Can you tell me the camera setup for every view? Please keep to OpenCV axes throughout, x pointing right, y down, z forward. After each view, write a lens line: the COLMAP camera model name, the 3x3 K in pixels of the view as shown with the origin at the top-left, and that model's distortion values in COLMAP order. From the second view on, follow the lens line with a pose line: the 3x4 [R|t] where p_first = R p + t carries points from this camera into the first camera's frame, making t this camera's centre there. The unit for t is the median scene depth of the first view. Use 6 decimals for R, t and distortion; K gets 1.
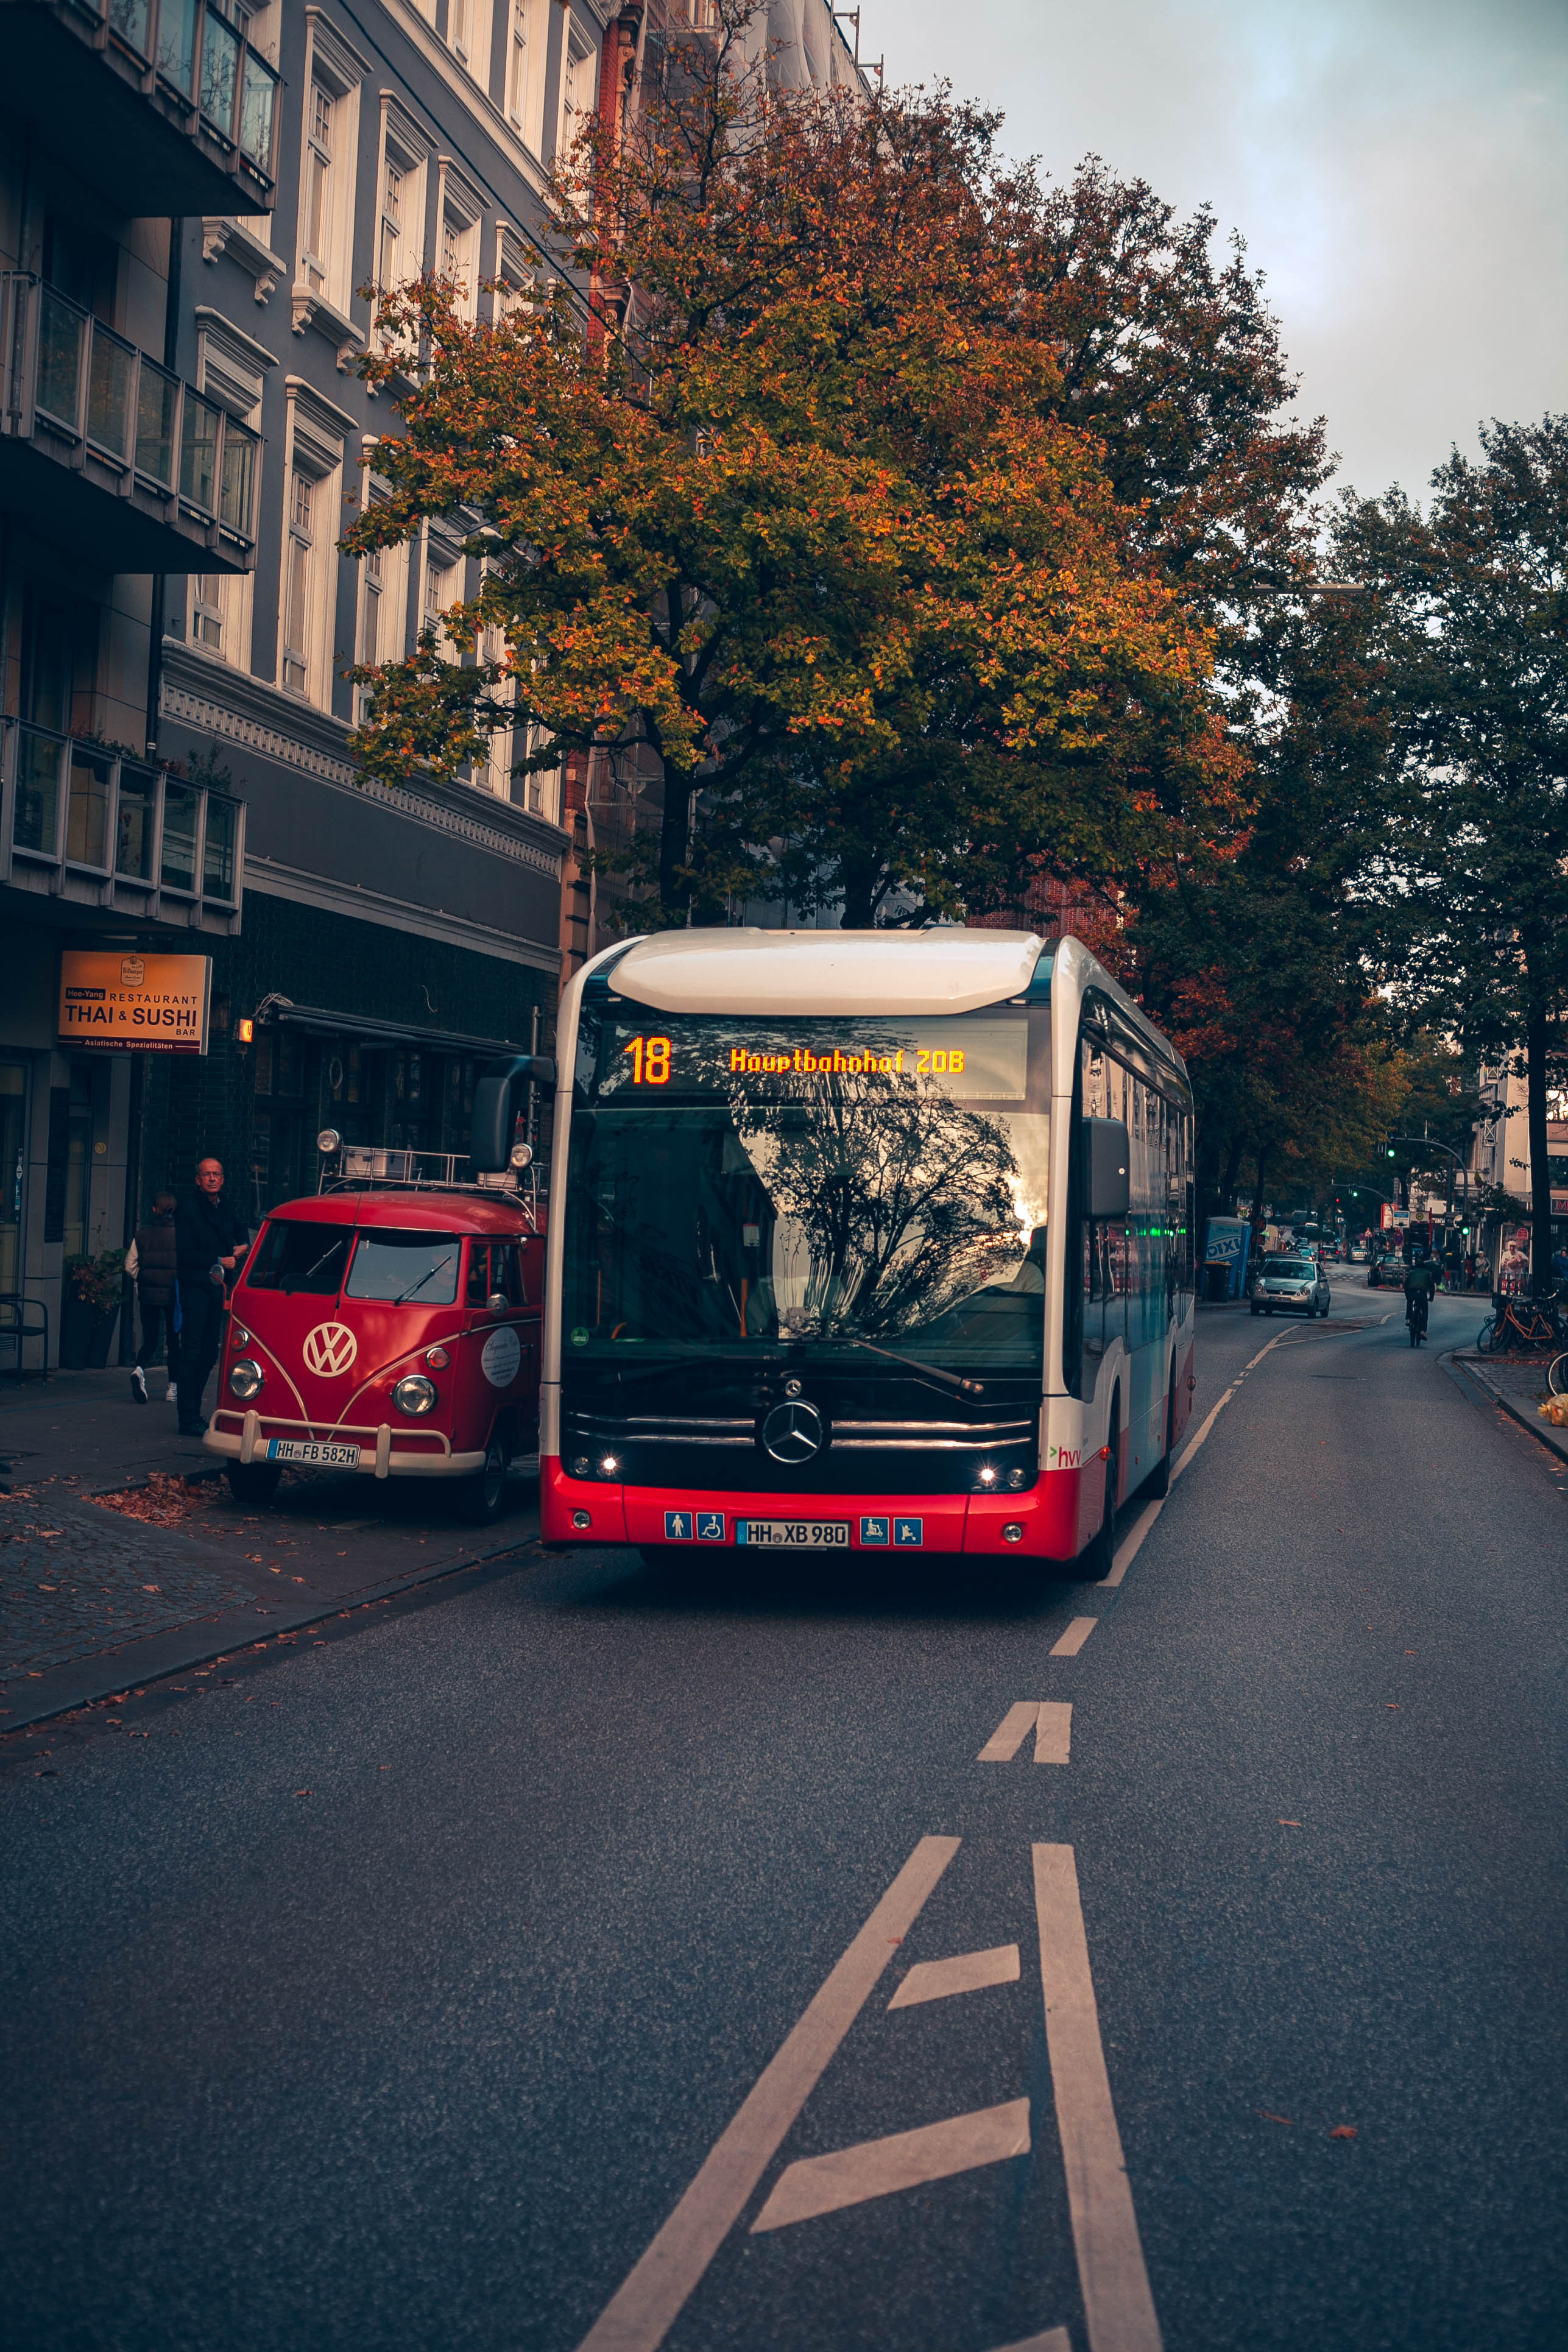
lens RADIAL K [[3381.3, 0, 784.0], [0, 3381.3, 1176.0], [0, 0, 1]] dist [-0.103369, 0.021459]
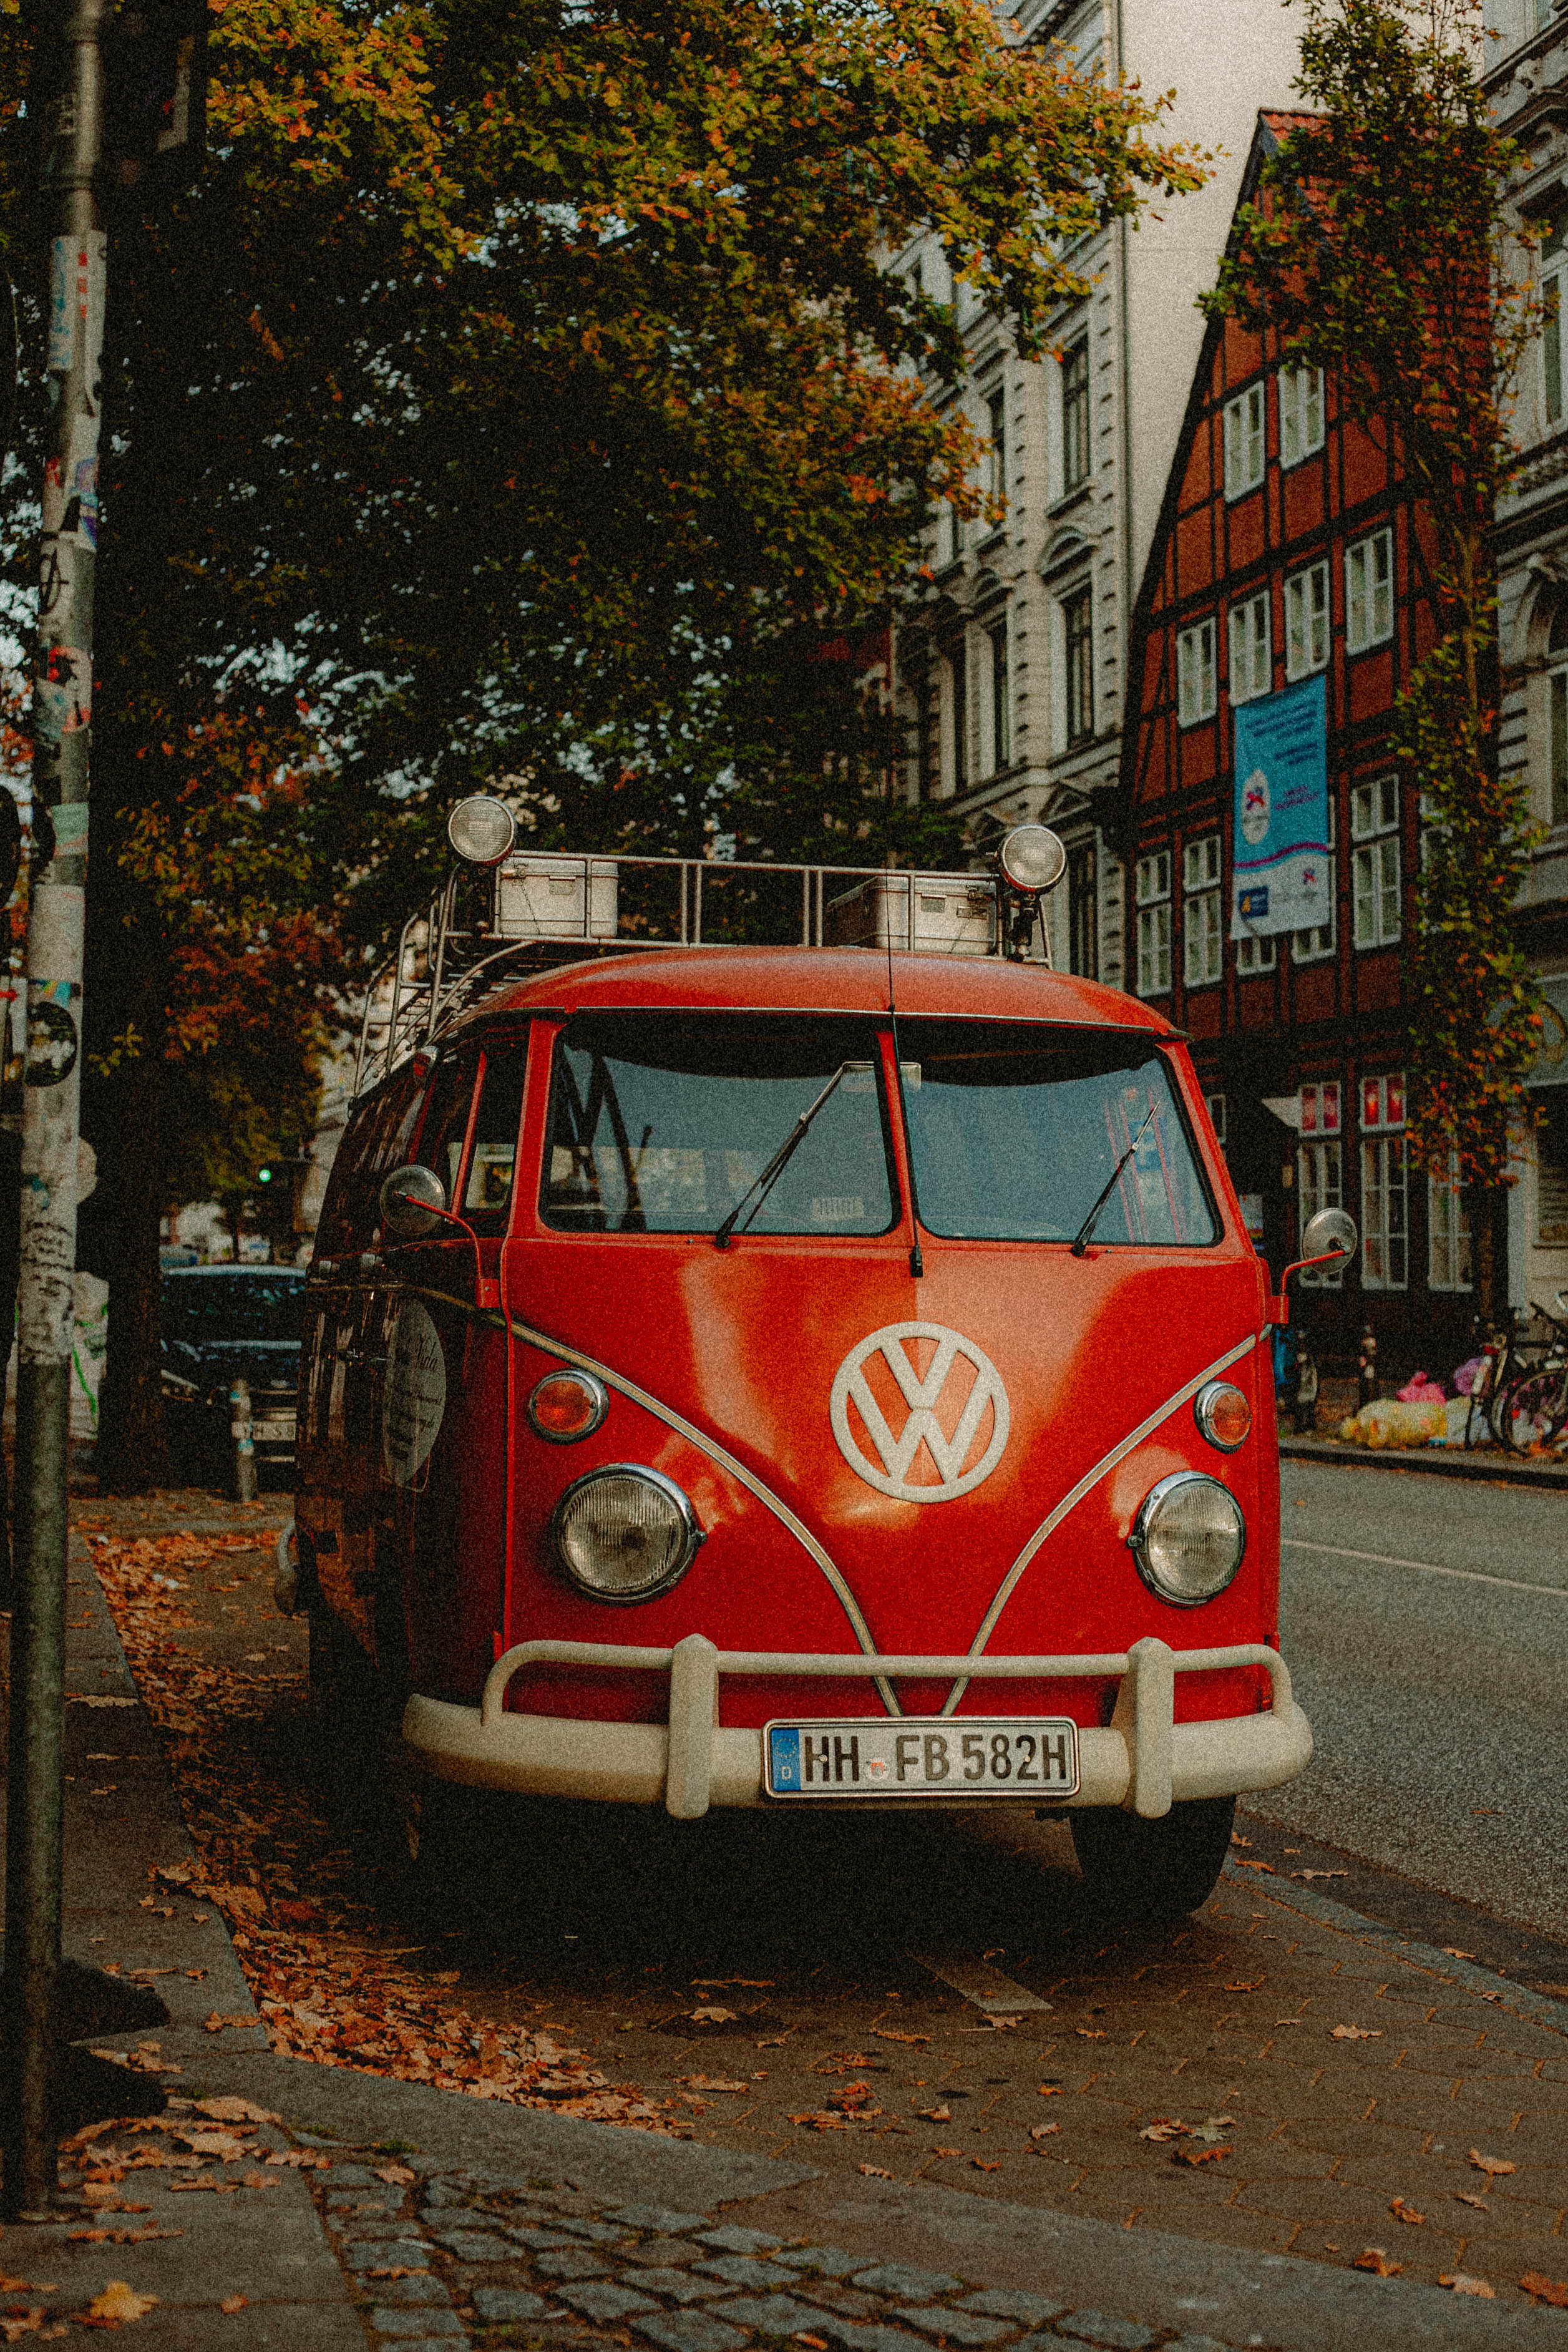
lens RADIAL K [[3467.3, 0, 784.0], [0, 3467.3, 1176.0], [0, 0, 1]] dist [-0.110479, 0.051808]
pose [[0.916937, -0.037564, 0.397259, -0.268353], [0.047105, 0.998788, -0.014284, 0.034341], [-0.396241, 0.031810, 0.917595, 0.719129]]
